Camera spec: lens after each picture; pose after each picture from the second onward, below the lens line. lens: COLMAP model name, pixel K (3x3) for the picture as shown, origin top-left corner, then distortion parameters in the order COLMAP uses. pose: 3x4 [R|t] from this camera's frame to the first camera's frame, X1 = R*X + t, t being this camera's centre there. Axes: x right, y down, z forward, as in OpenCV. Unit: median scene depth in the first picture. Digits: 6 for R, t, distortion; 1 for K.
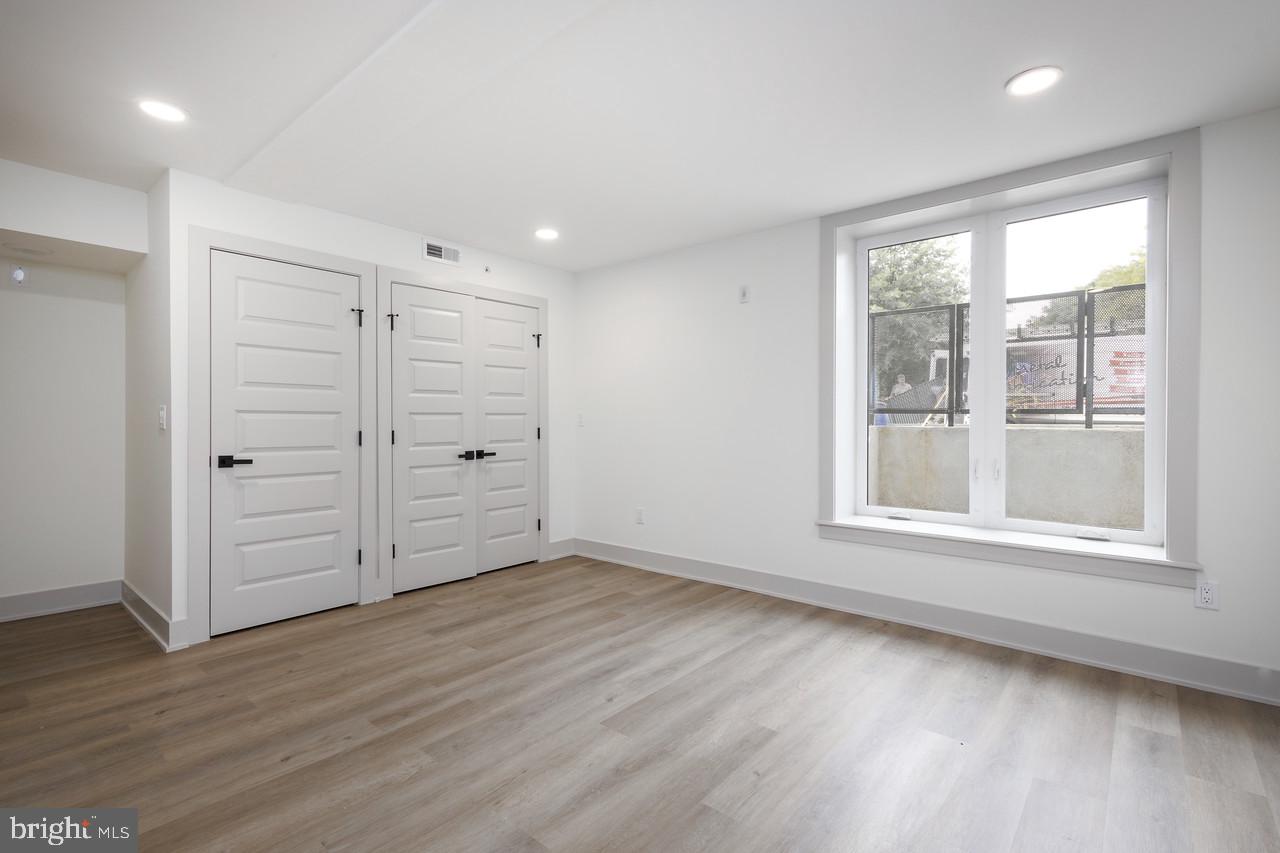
lens RADIAL K [[592.1, 0, 657.1], [0, 592.1, 428.9], [0, 0, 1]] dist [0.013765, -0.001518]
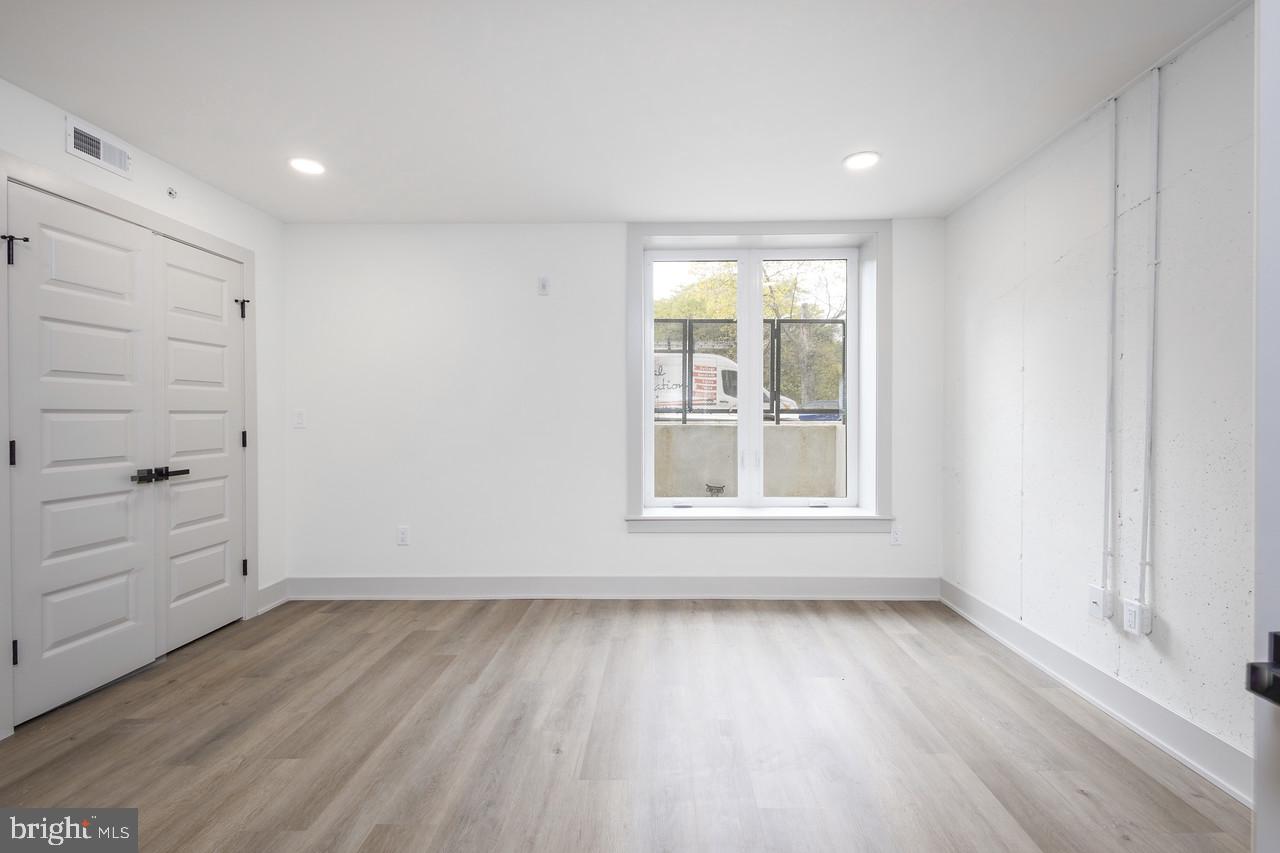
lens RADIAL K [[592.1, 0, 640.7], [0, 592.1, 424.6], [0, 0, 1]] dist [0.013765, -0.001518]
pose [[0.774769, -0.010552, 0.632156, -0.359218], [0.012740, 0.999918, 0.001076, -0.005803], [-0.632116, 0.007220, 0.774840, 0.183972]]
